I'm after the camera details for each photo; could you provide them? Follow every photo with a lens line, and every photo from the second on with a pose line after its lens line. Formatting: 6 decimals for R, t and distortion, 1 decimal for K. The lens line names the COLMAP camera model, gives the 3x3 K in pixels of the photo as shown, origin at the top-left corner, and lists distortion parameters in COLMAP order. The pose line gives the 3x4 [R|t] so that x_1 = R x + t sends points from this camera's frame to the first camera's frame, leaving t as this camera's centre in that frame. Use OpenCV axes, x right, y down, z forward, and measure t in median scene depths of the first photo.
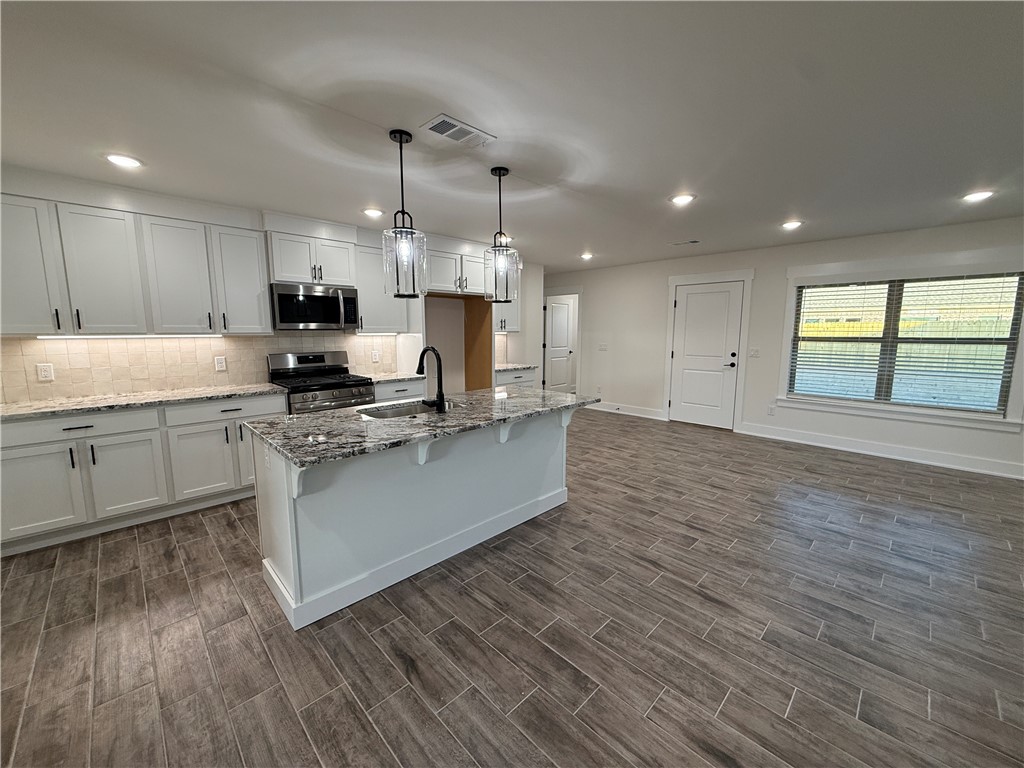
lens RADIAL K [[406.3, 0, 512.1], [0, 406.3, 385.2], [0, 0, 1]] dist [0.001397, -0.000936]
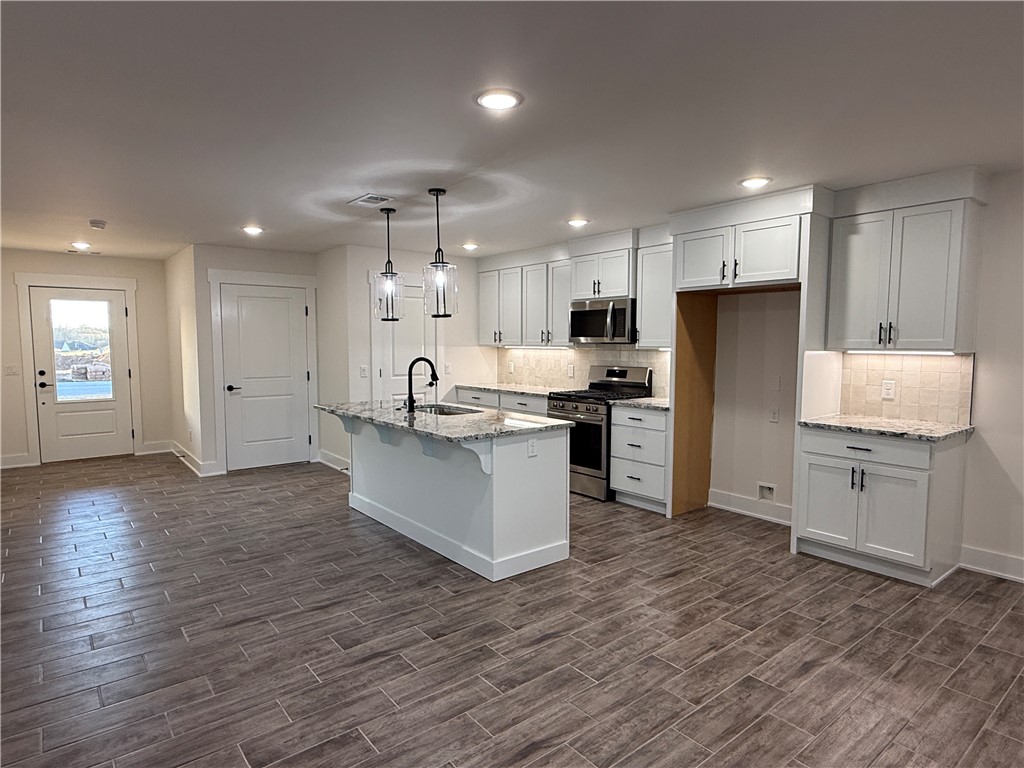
lens RADIAL K [[588.7, 0, 511.0], [0, 588.7, 388.4], [0, 0, 1]] dist [0.001136, -0.001611]
pose [[-0.099821, 0.080499, -0.991744, 1.128295], [-0.137291, 0.986074, 0.093858, -0.152407], [0.985488, 0.145526, -0.087379, 1.062968]]
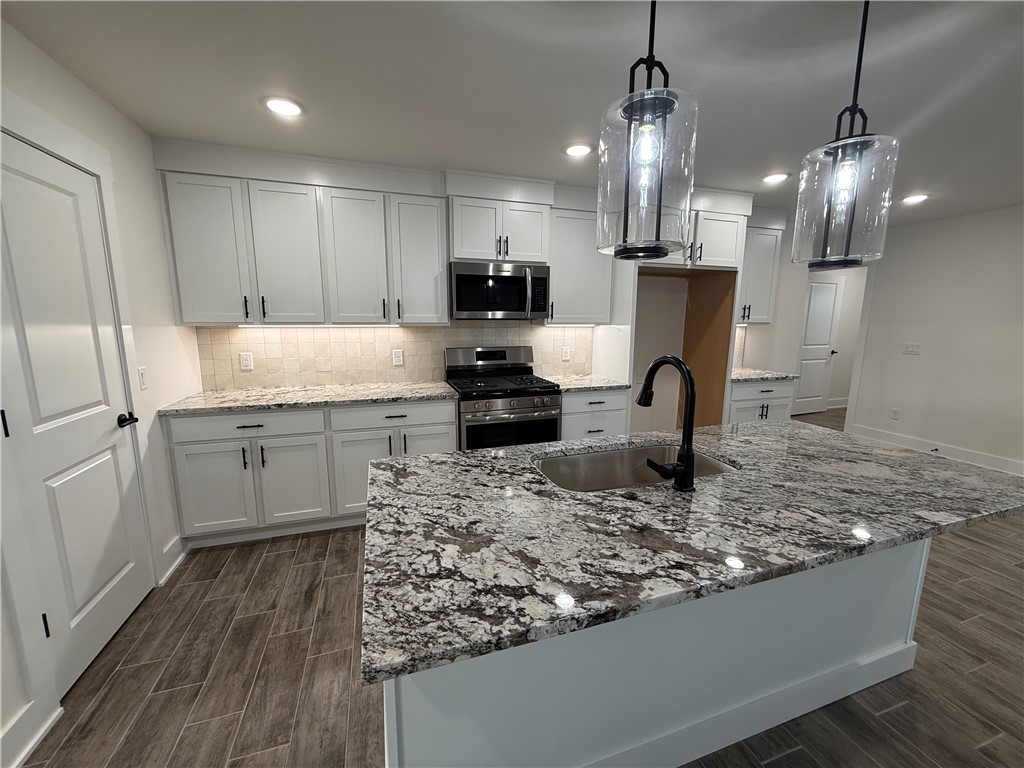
lens RADIAL K [[406.3, 0, 511.5], [0, 406.3, 385.4], [0, 0, 1]] dist [0.001397, -0.000936]
pose [[0.898043, 0.077306, -0.433062, -0.117767], [-0.064901, 0.996948, 0.043380, -0.050256], [0.435094, -0.010851, 0.900319, 0.336625]]
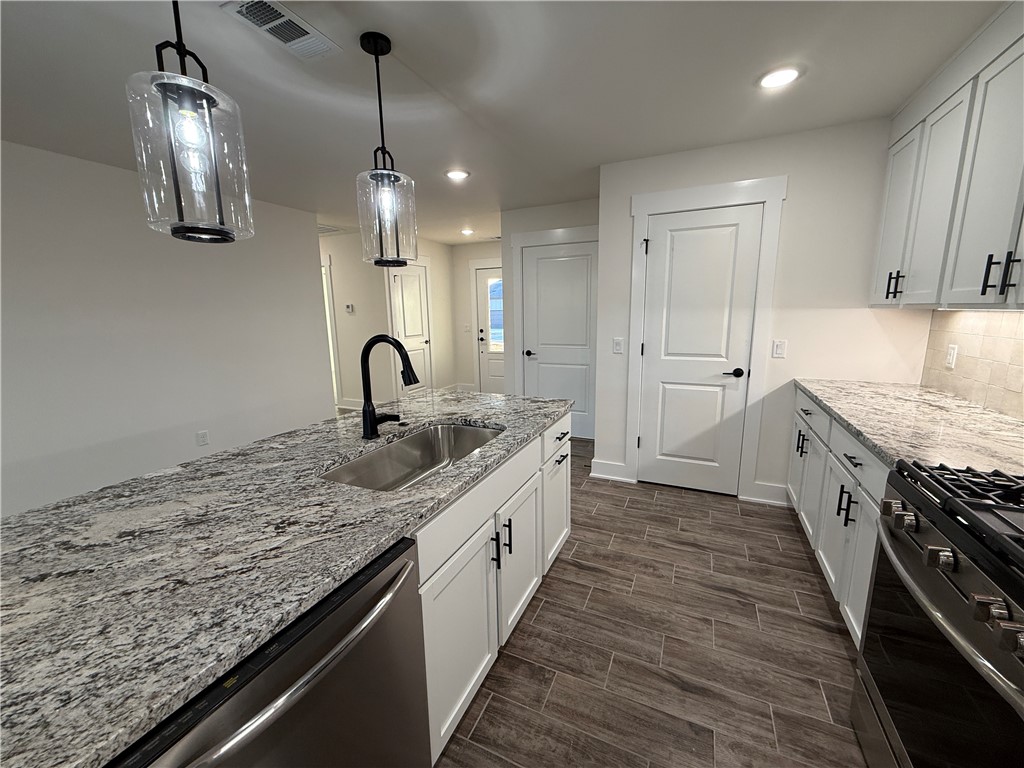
lens RADIAL K [[406.3, 0, 512.1], [0, 406.3, 385.1], [0, 0, 1]] dist [0.001397, -0.000936]
pose [[-0.935399, 0.080391, -0.344335, -0.125826], [-0.031072, 0.951357, 0.306520, -0.158863], [0.352227, 0.297417, -0.887400, 1.201593]]
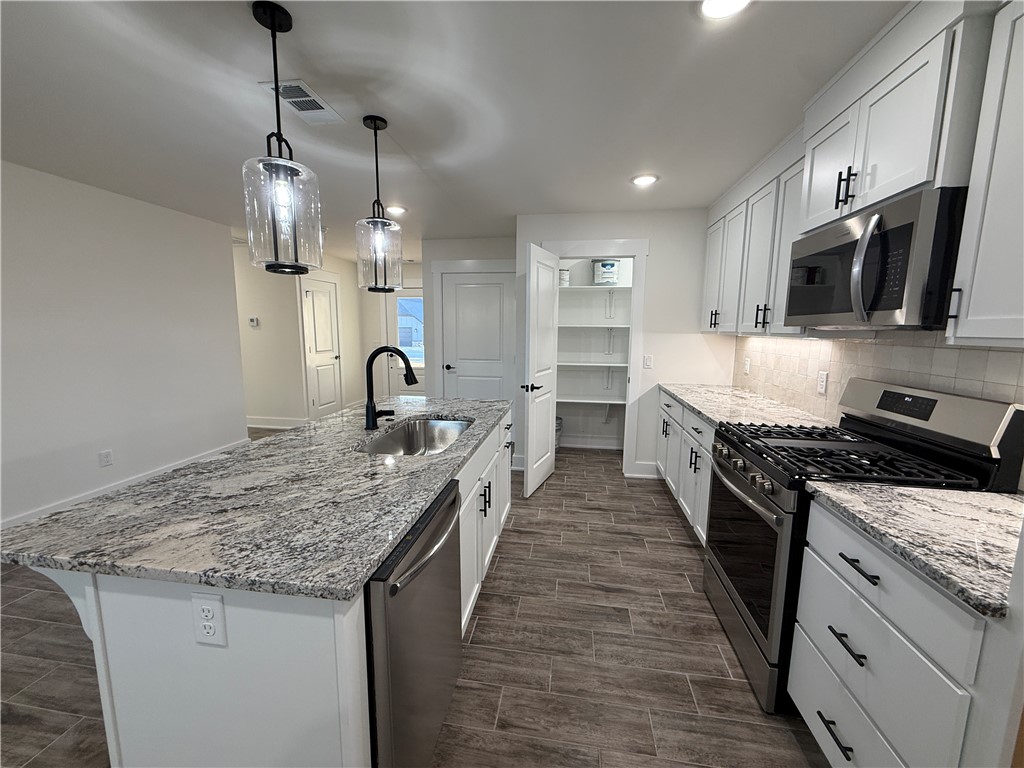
lens RADIAL K [[406.3, 0, 512.3], [0, 406.3, 385.1], [0, 0, 1]] dist [0.001397, -0.000936]
pose [[-0.801442, 0.076665, -0.593139, 0.051147], [-0.089915, 0.965033, 0.246224, -0.174401], [0.591275, 0.250667, -0.766524, 1.296270]]
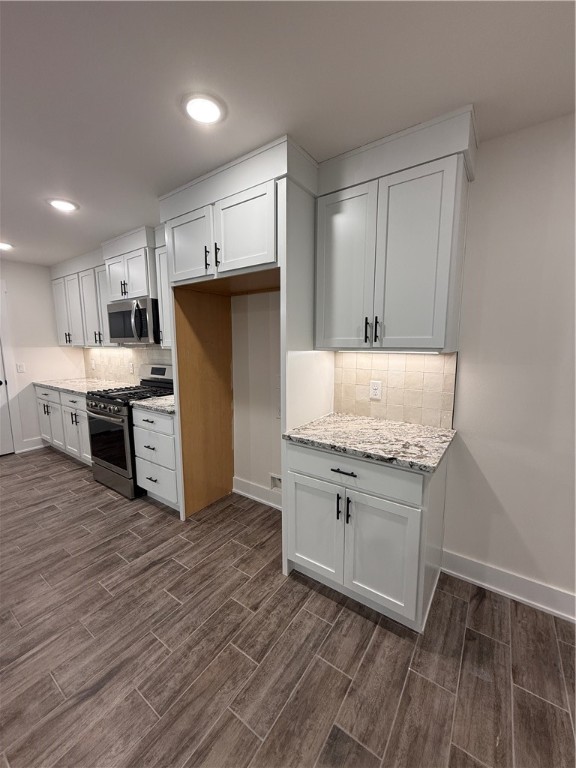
lens RADIAL K [[304.7, 0, 287.1], [0, 304.7, 384.4], [0, 0, 1]] dist [0.001397, -0.000936]
pose [[0.182698, 0.133916, -0.974006, 0.425451], [-0.131087, 0.985153, 0.110860, -0.196909], [0.974391, 0.107426, 0.197540, 1.420902]]
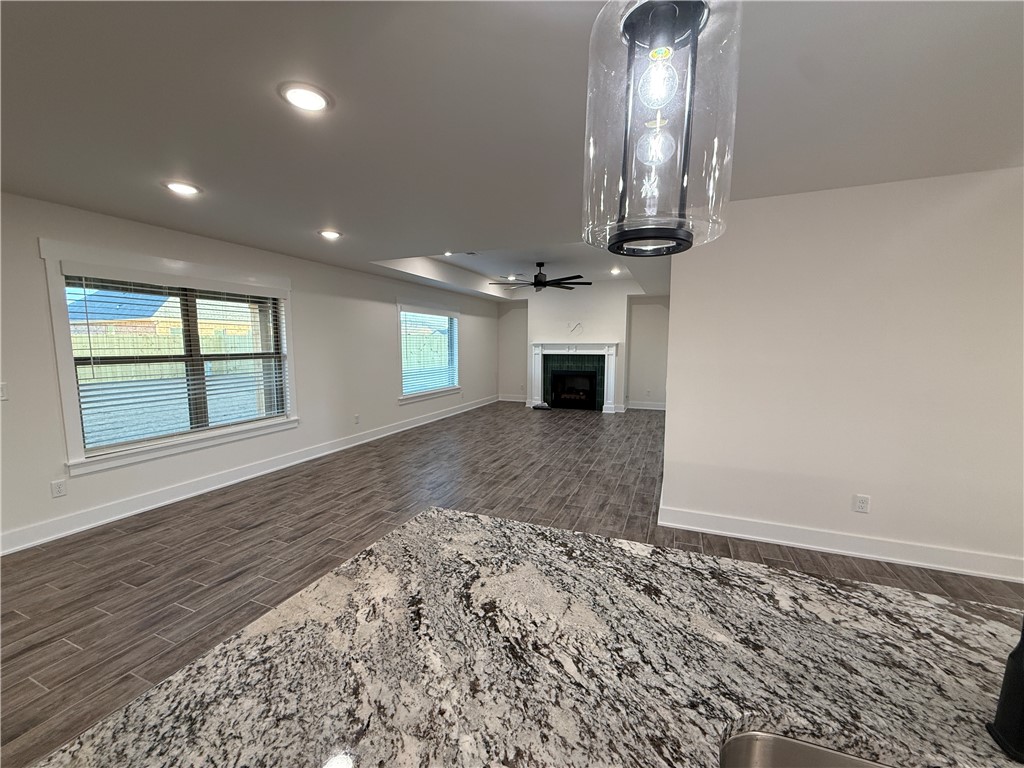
lens RADIAL K [[406.3, 0, 511.6], [0, 406.3, 384.4], [0, 0, 1]] dist [0.001397, -0.000936]
pose [[-0.392122, -0.091197, 0.915382, -0.183264], [0.125981, 0.980375, 0.151638, -0.136386], [-0.911246, 0.174781, -0.372937, 0.953397]]
